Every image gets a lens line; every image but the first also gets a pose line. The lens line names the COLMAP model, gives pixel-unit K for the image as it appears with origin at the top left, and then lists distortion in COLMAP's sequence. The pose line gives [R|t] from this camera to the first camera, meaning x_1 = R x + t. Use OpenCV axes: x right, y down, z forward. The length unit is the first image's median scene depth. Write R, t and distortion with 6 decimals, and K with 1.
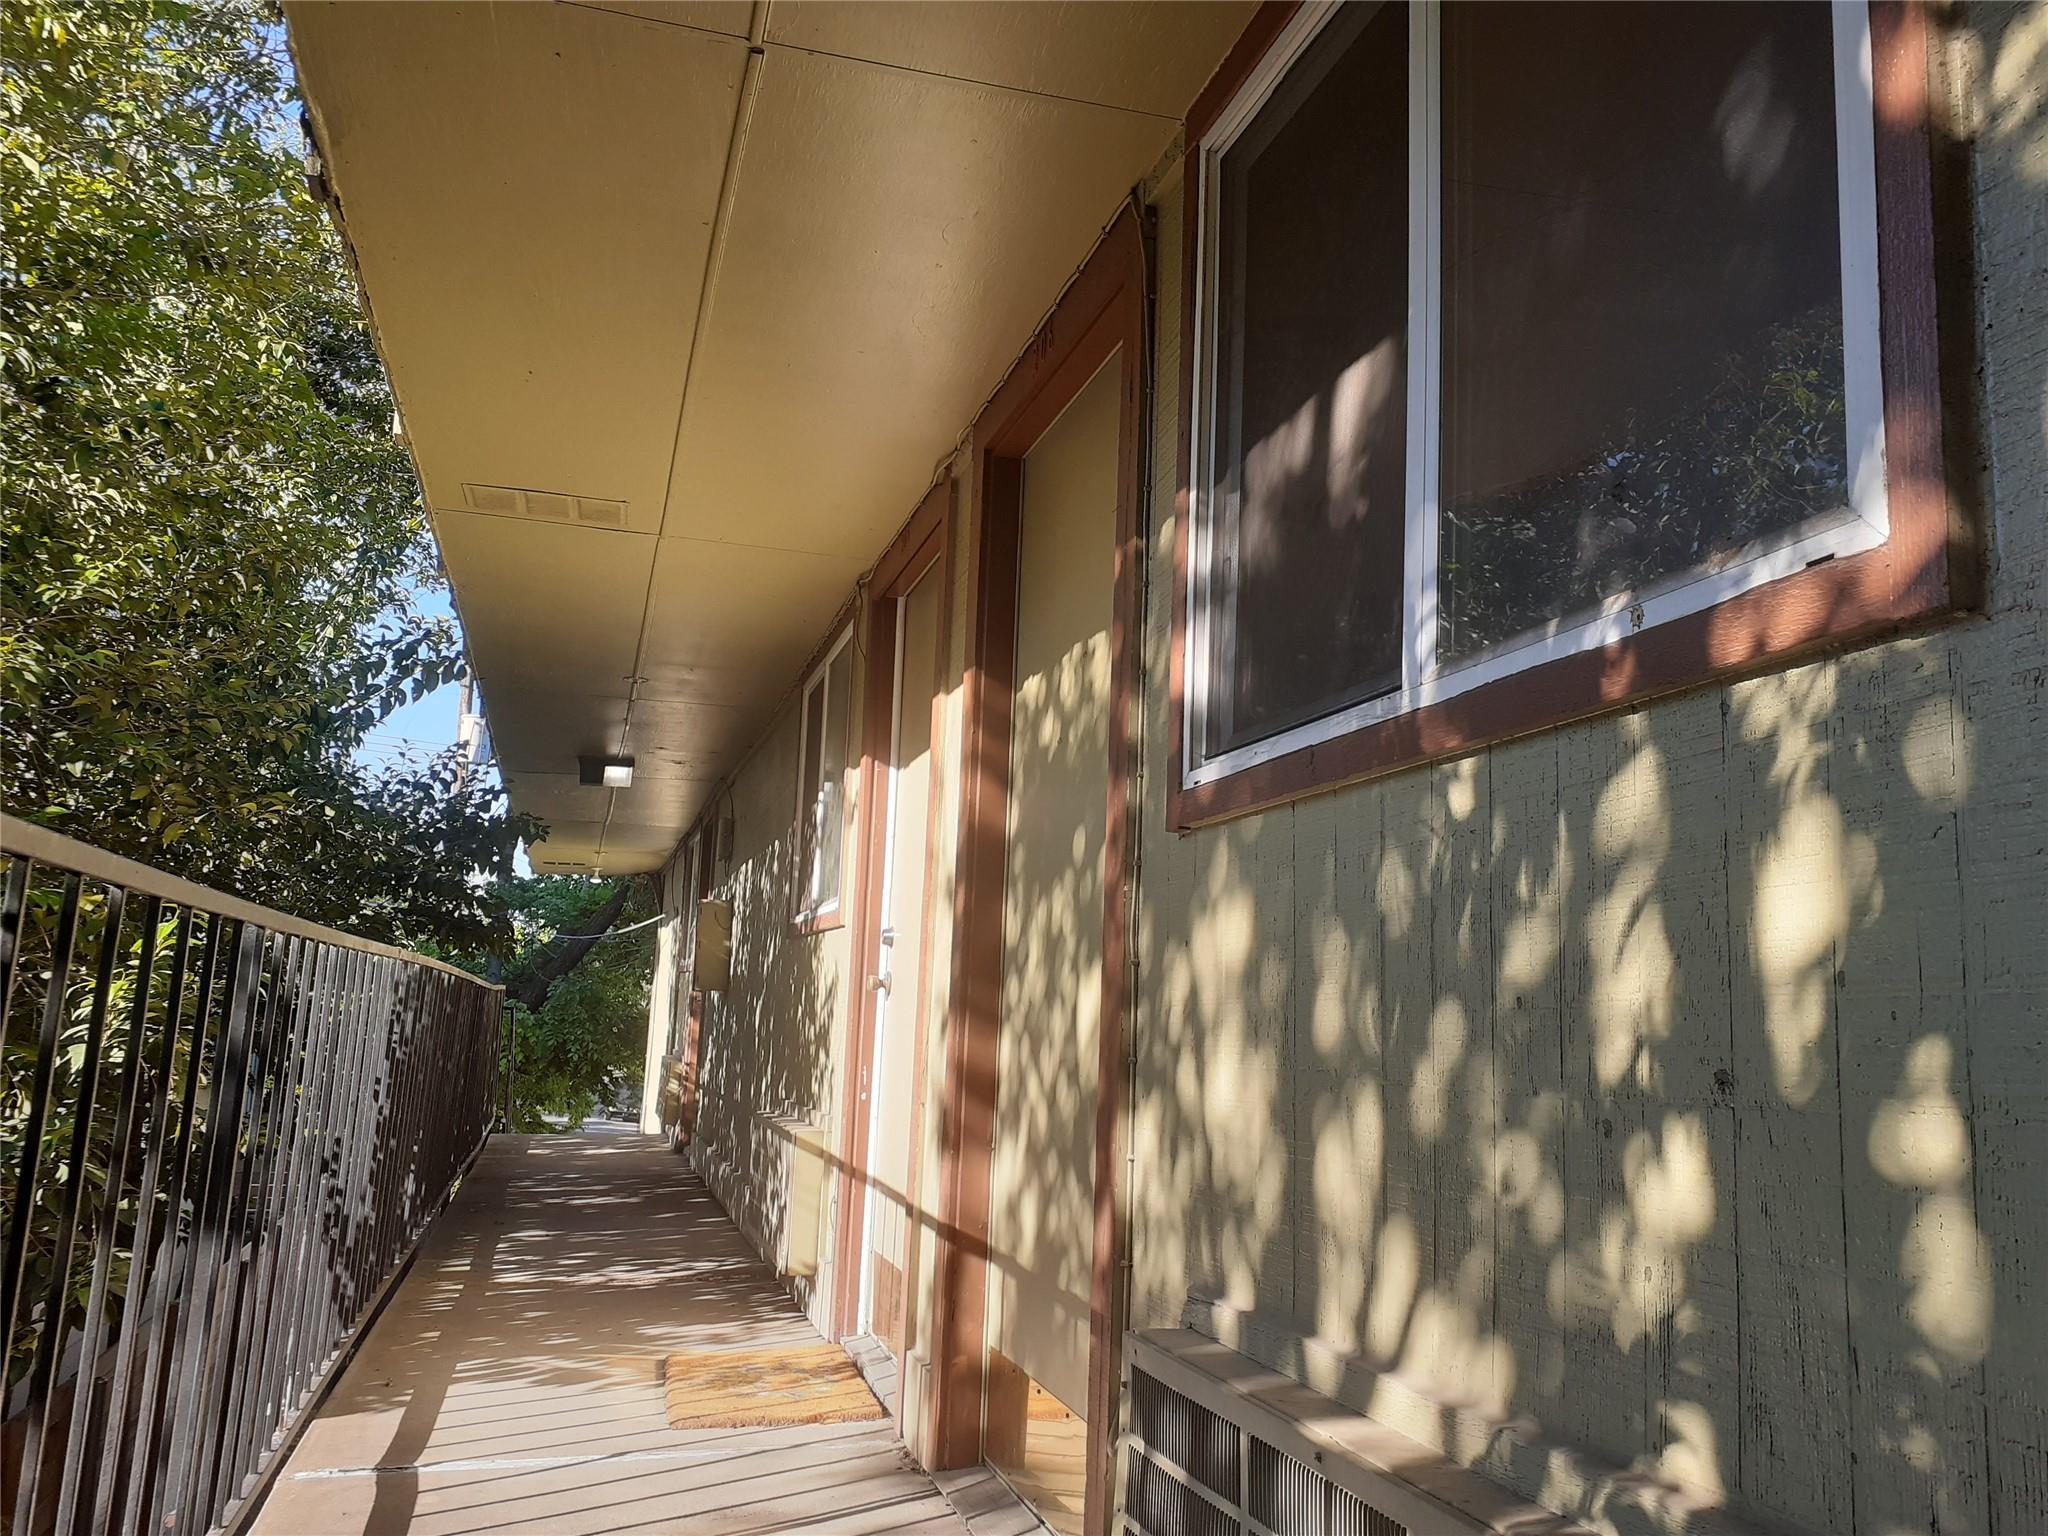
lens RADIAL K [[1664.5, 0, 1024.0], [0, 1664.5, 768.0], [0, 0, 1]] dist [0.130548, -0.297653]
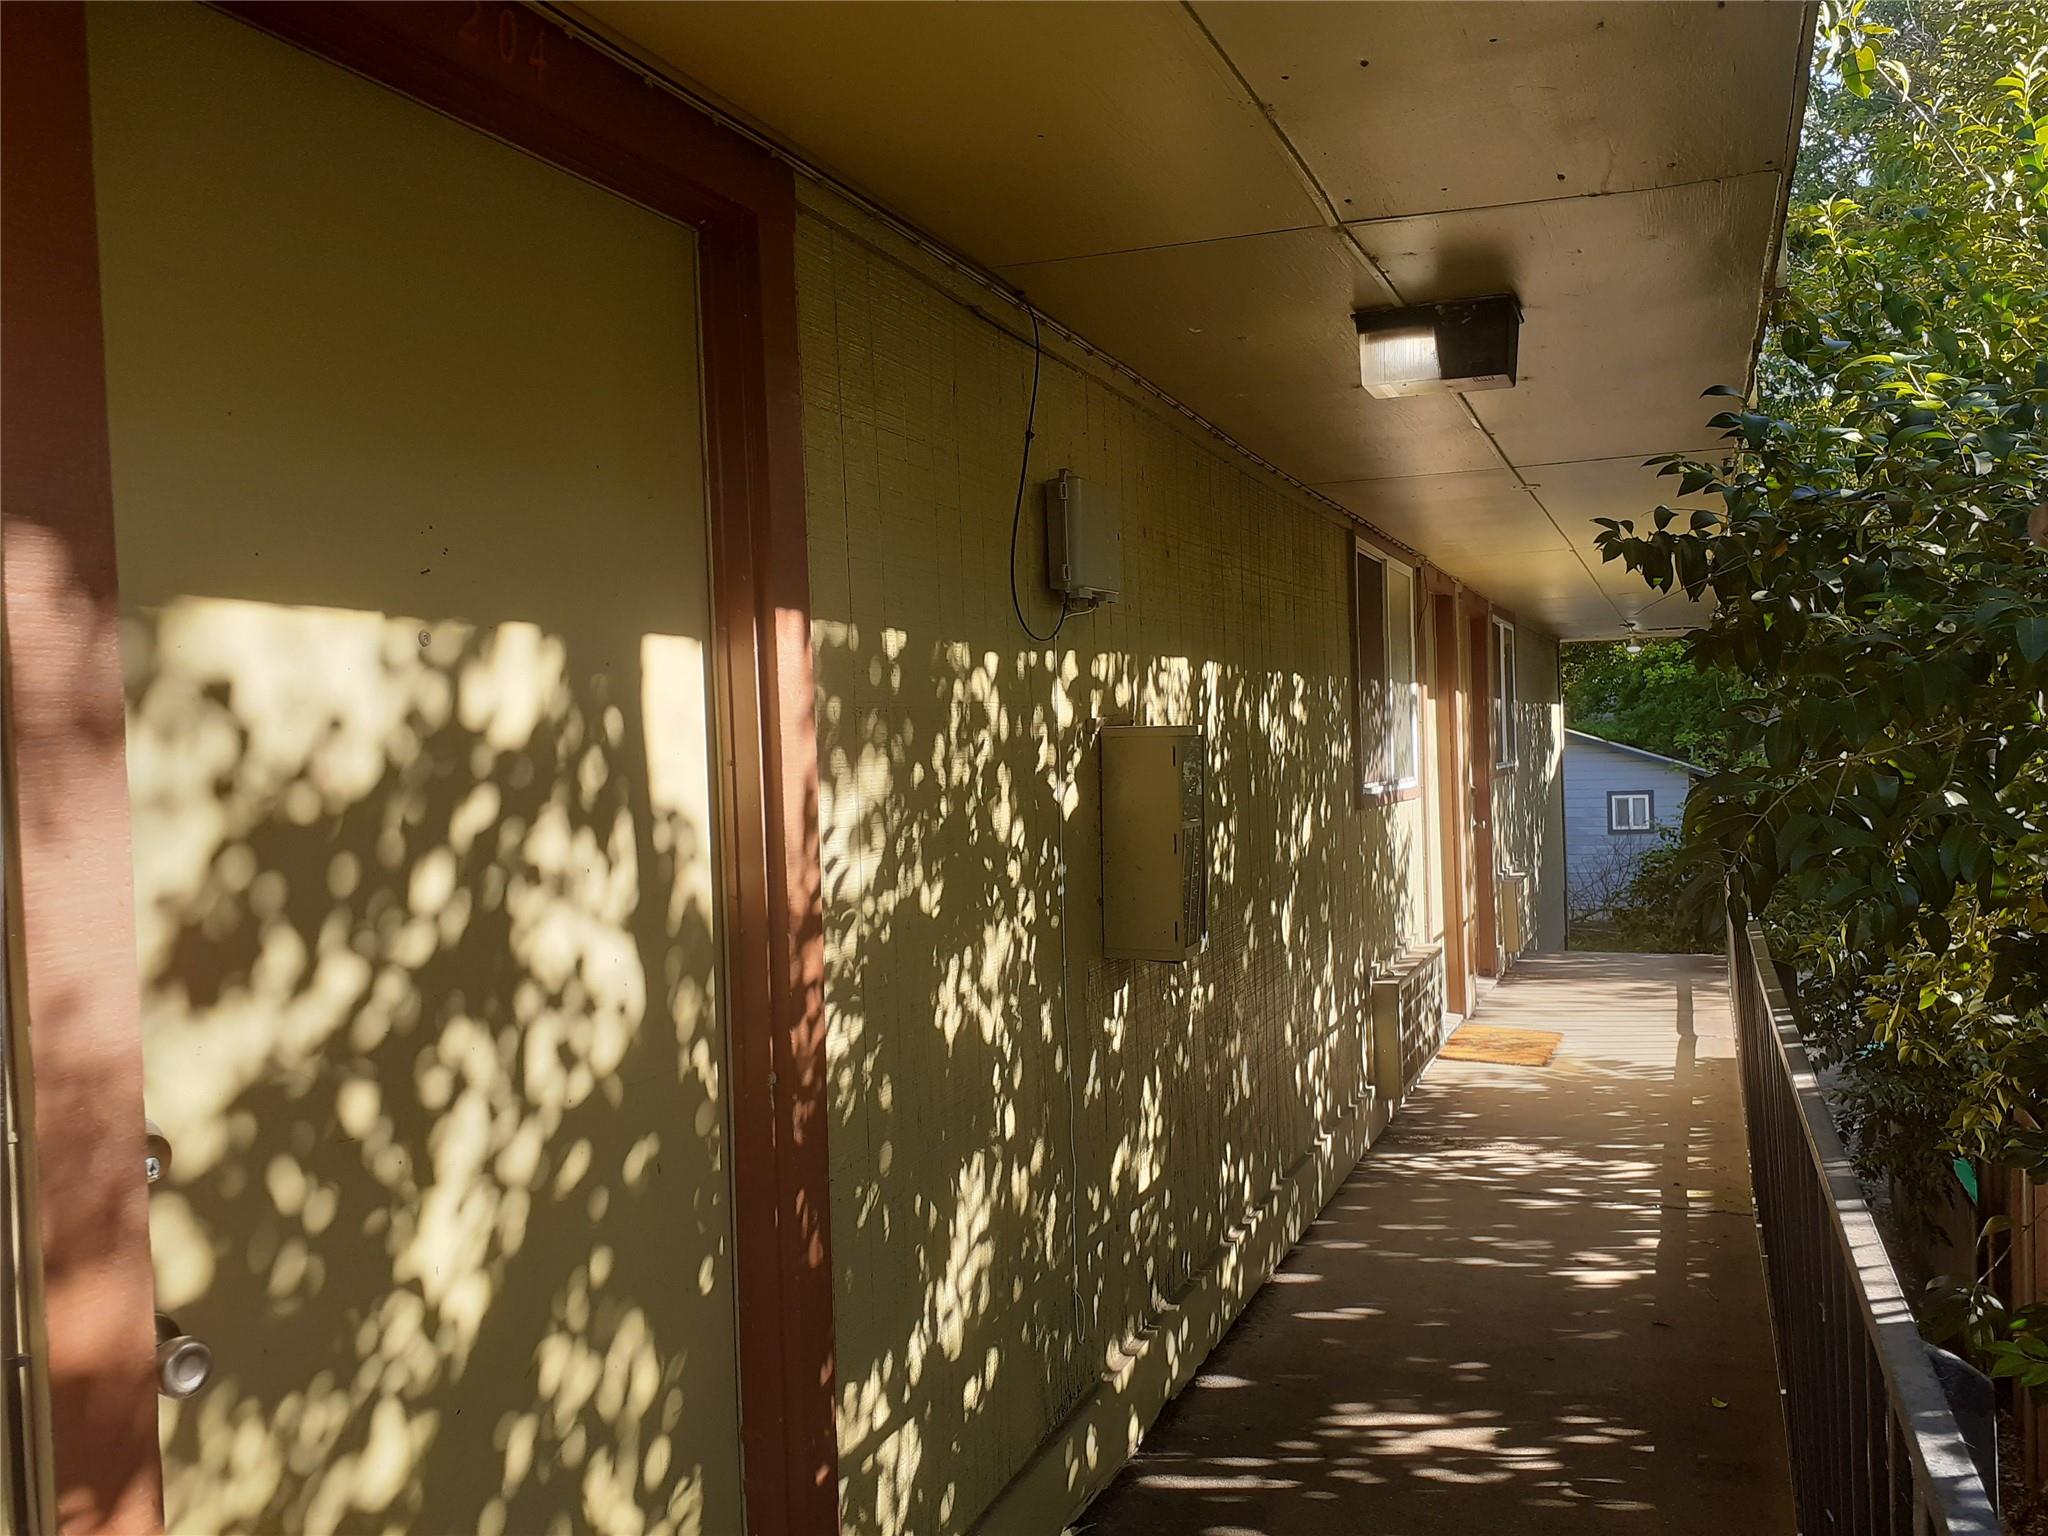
lens RADIAL K [[1664.5, 0, 1024.0], [0, 1664.5, 768.0], [0, 0, 1]] dist [0.130548, -0.297653]
pose [[-0.793369, -0.038087, 0.607548, -0.604938], [-0.105837, 0.991471, -0.076052, 0.185026], [-0.599470, -0.124638, -0.790633, 2.003546]]
